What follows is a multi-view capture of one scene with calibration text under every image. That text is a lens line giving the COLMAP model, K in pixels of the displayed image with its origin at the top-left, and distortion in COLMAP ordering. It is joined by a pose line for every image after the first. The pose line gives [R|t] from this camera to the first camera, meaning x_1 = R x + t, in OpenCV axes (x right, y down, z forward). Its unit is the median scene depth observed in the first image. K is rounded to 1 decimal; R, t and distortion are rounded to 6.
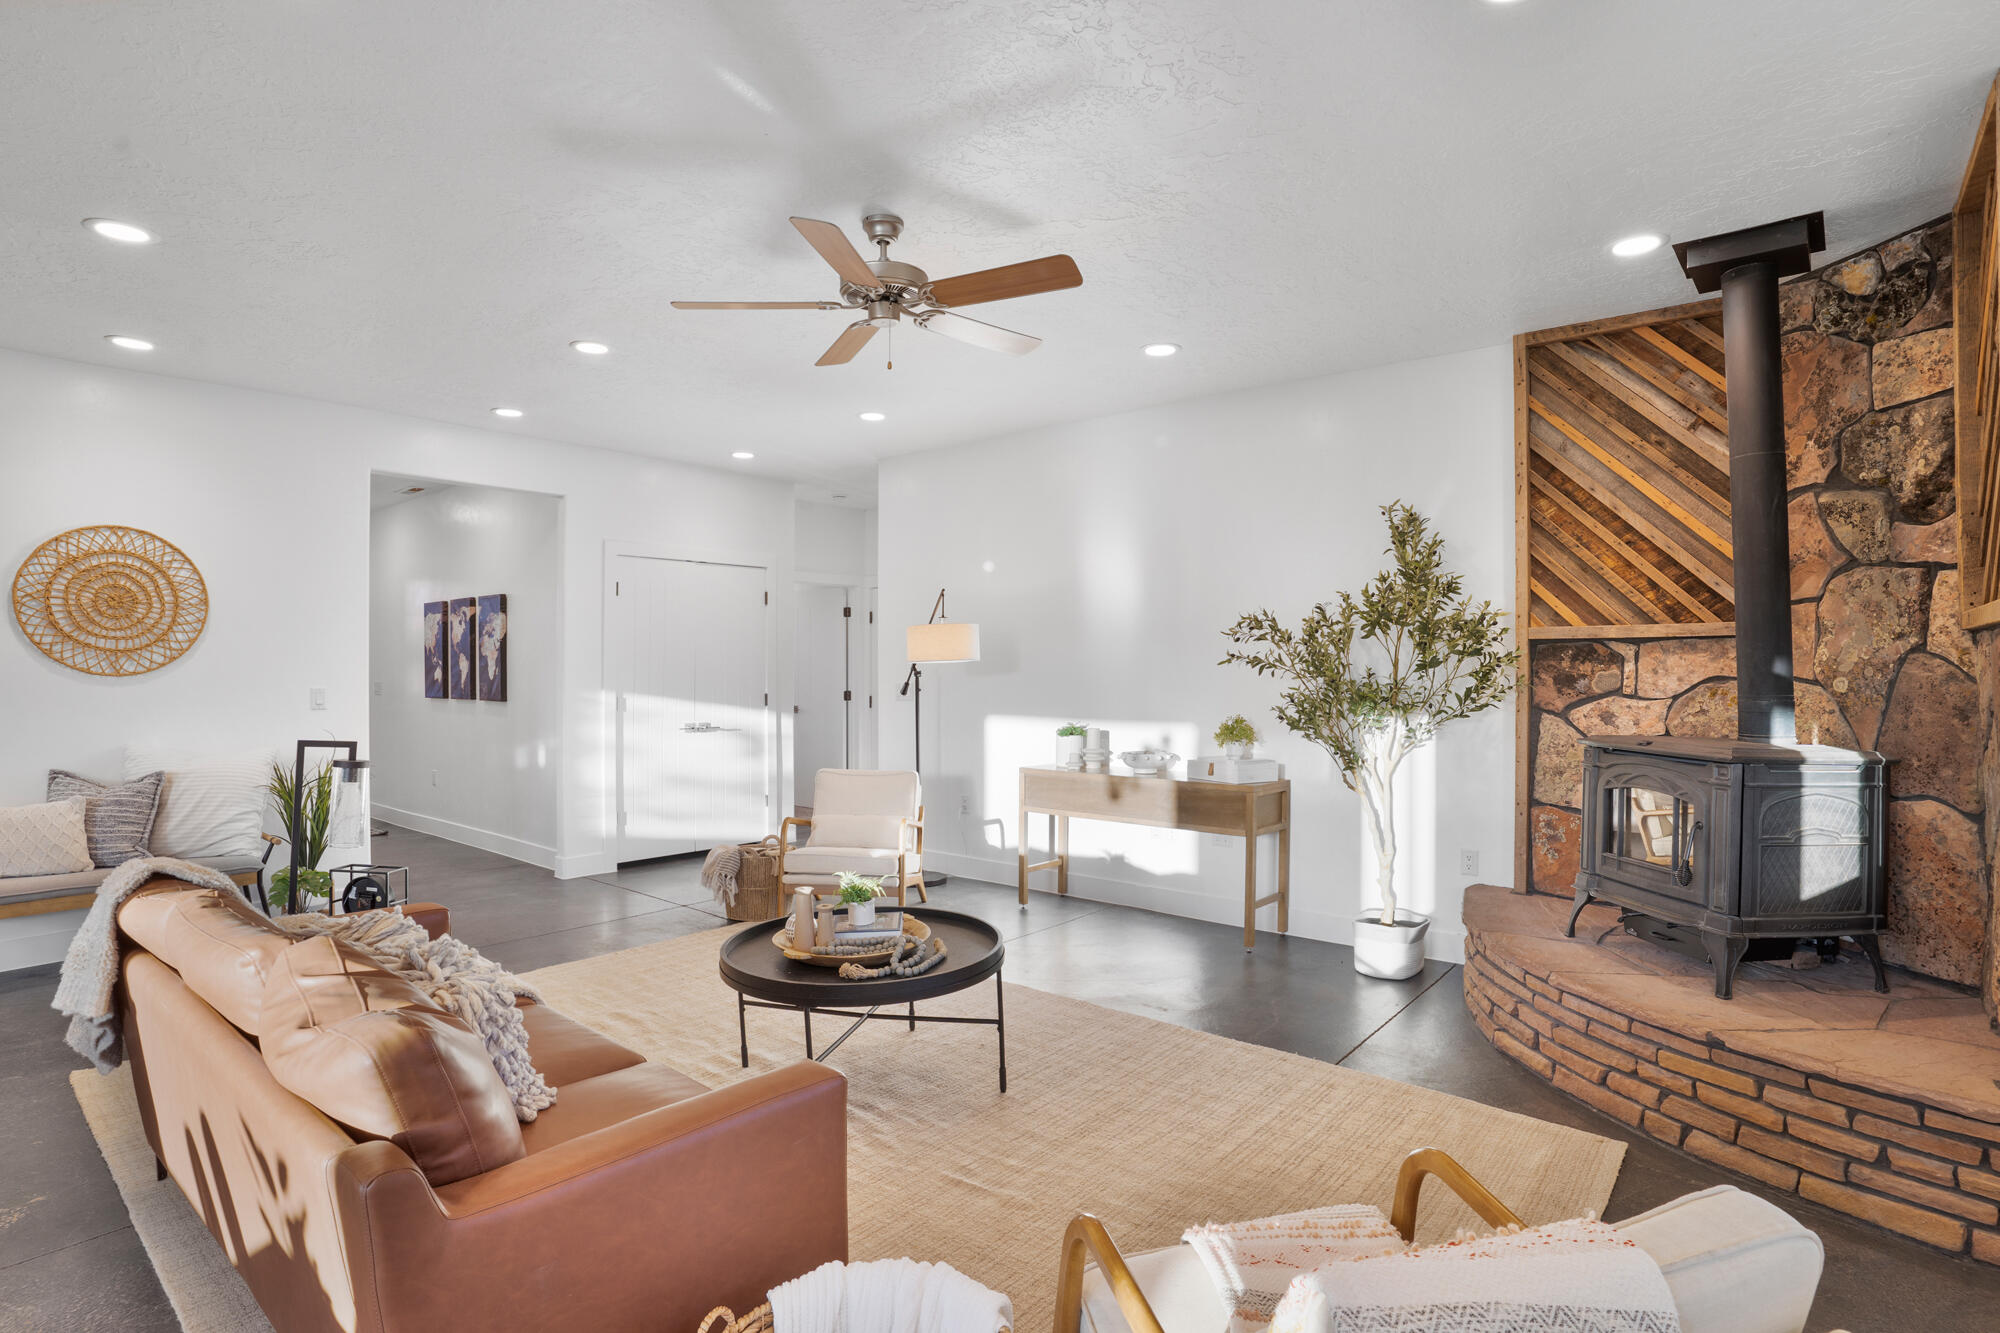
lens RADIAL K [[983.0, 0, 1000.0], [0, 983.0, 666.5], [0, 0, 1]] dist [-0.016744, 0.001529]
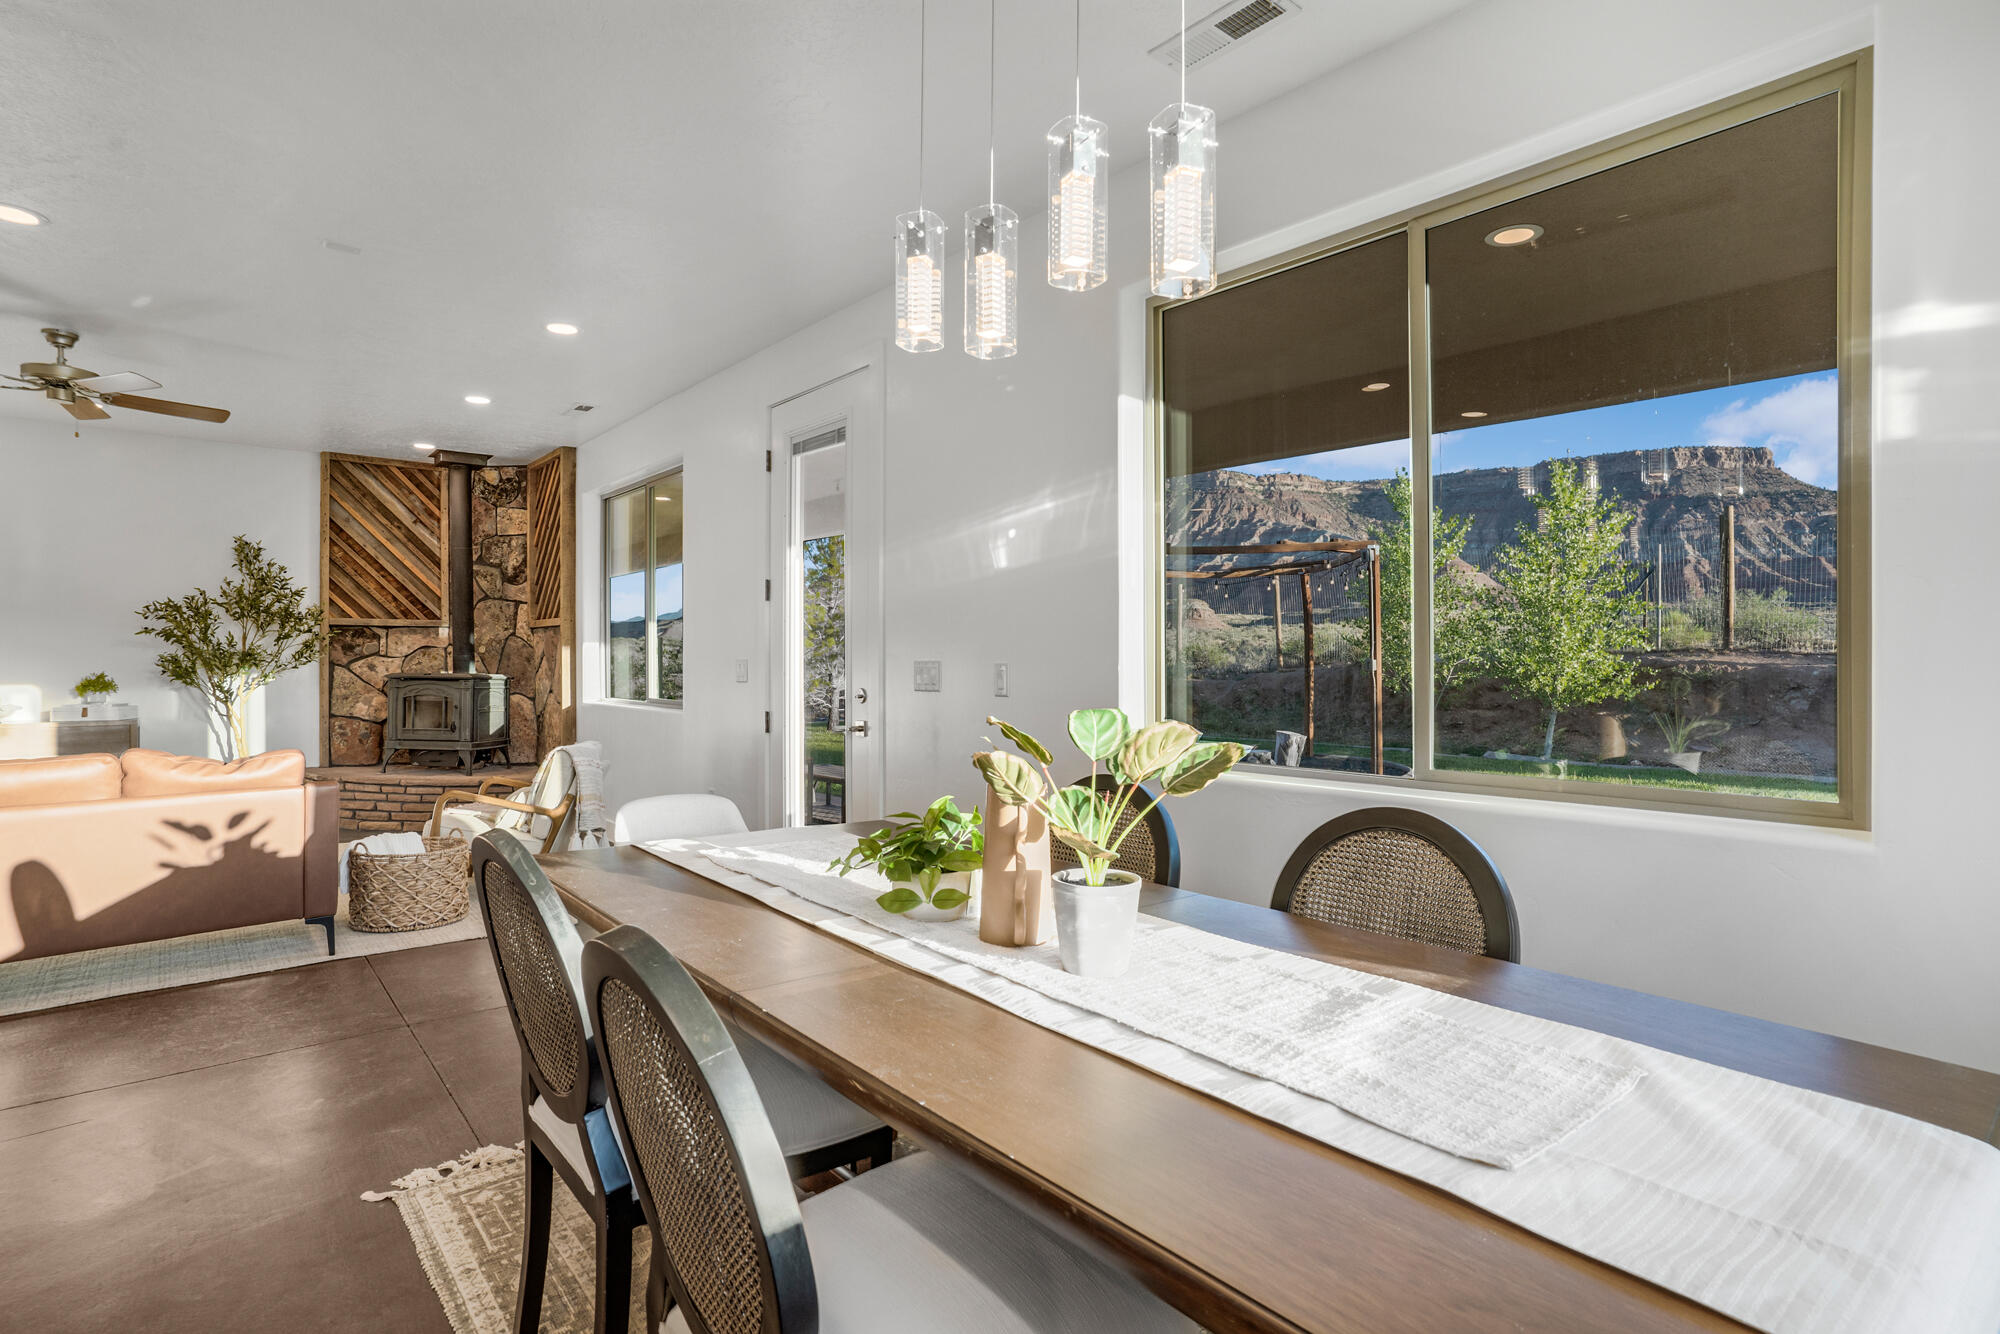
lens RADIAL K [[983.0, 0, 1000.0], [0, 983.0, 667.0], [0, 0, 1]] dist [-0.016744, 0.001529]
pose [[0.178484, -0.006310, 0.983923, -1.031110], [-0.005817, 0.999955, 0.007468, 0.030793], [-0.983926, -0.007057, 0.178439, -0.538947]]
